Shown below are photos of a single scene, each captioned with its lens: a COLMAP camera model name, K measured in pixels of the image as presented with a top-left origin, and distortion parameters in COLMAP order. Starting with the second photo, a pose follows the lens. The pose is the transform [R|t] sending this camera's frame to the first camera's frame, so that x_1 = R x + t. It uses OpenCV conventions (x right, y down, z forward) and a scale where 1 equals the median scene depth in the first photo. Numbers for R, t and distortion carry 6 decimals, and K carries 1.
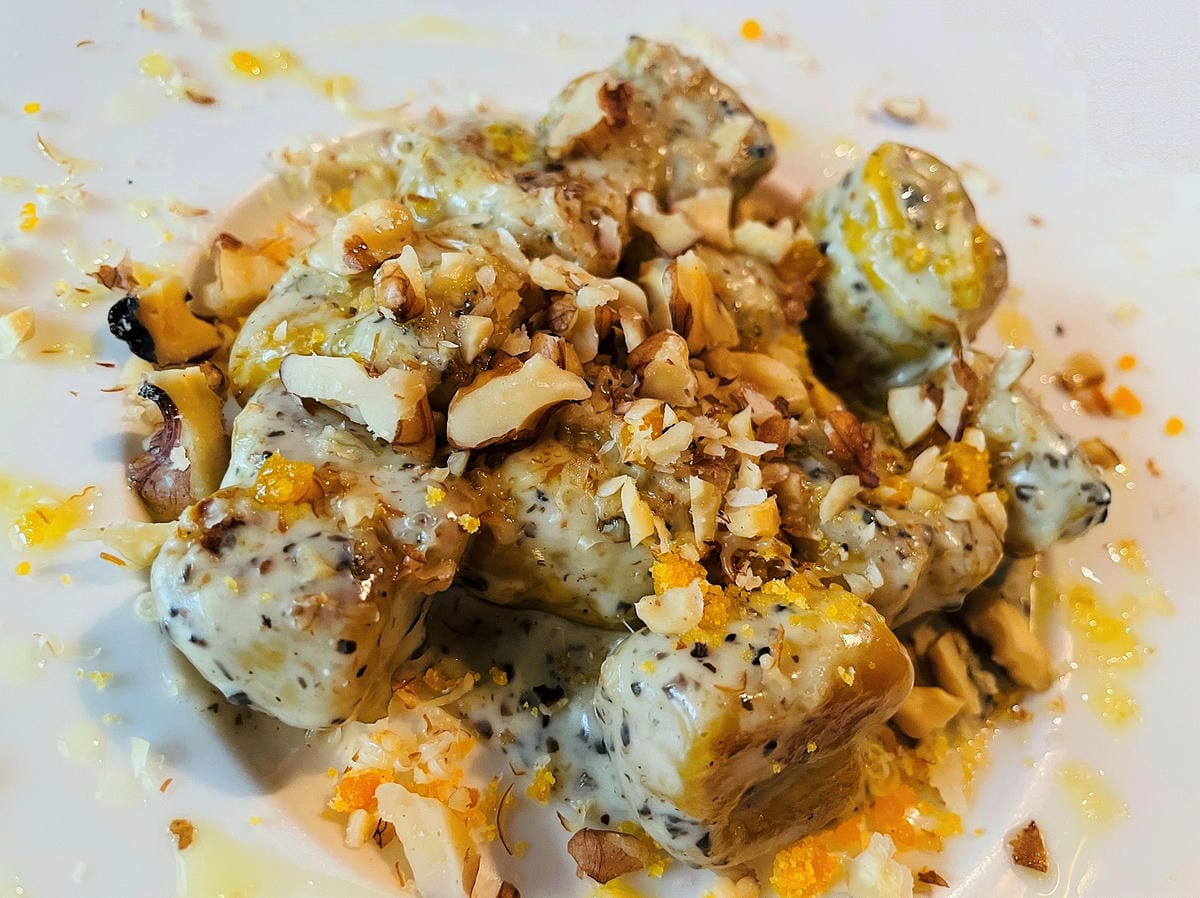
lens RADIAL K [[911.5, 0, 599.6], [0, 911.5, 448.5], [0, 0, 1]] dist [0.011453, 0.003563]
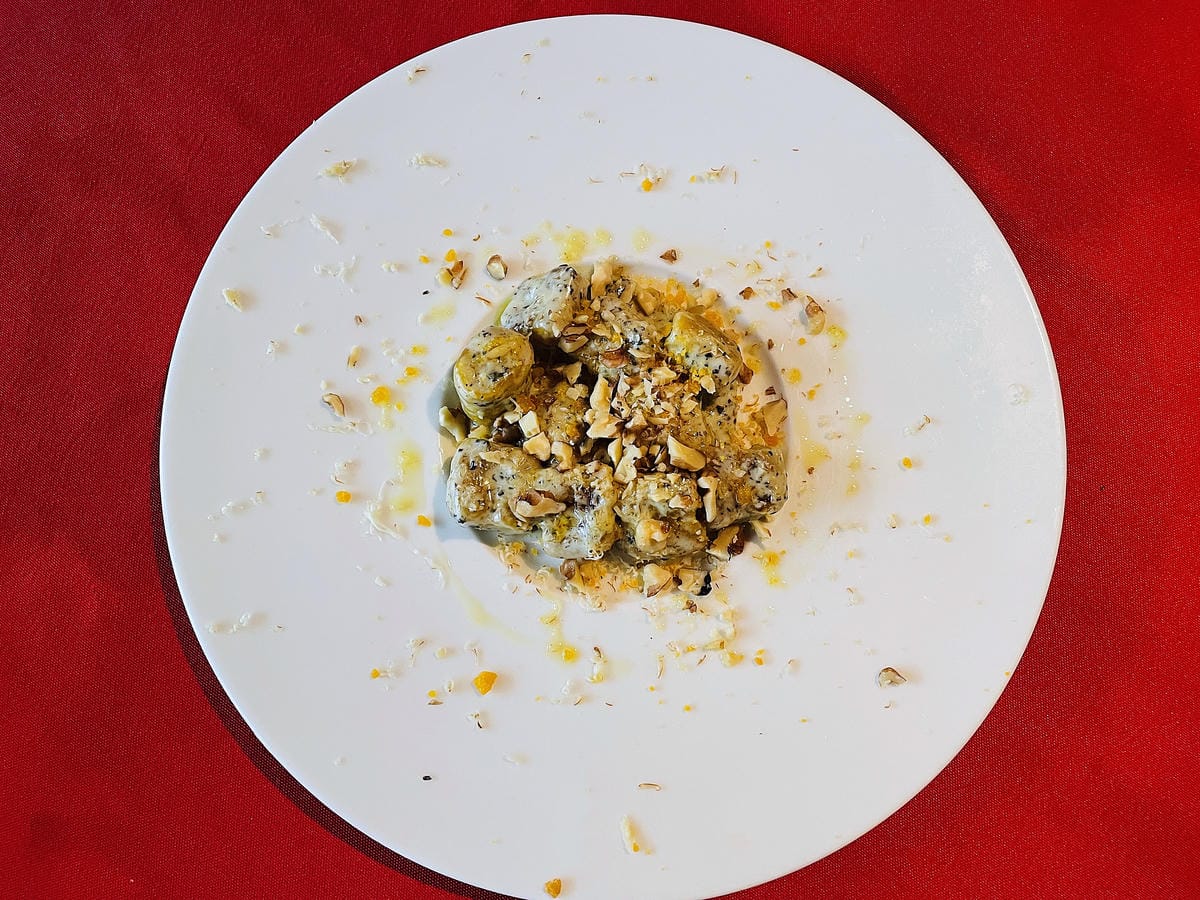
lens RADIAL K [[911.5, 0, 599.8], [0, 911.5, 449.5], [0, 0, 1]] dist [0.011453, 0.003563]
pose [[-0.461008, -0.881887, -0.098721, 0.371371], [0.689856, -0.426137, 0.585241, -2.107998], [-0.558185, 0.201698, 0.804828, -1.402697]]
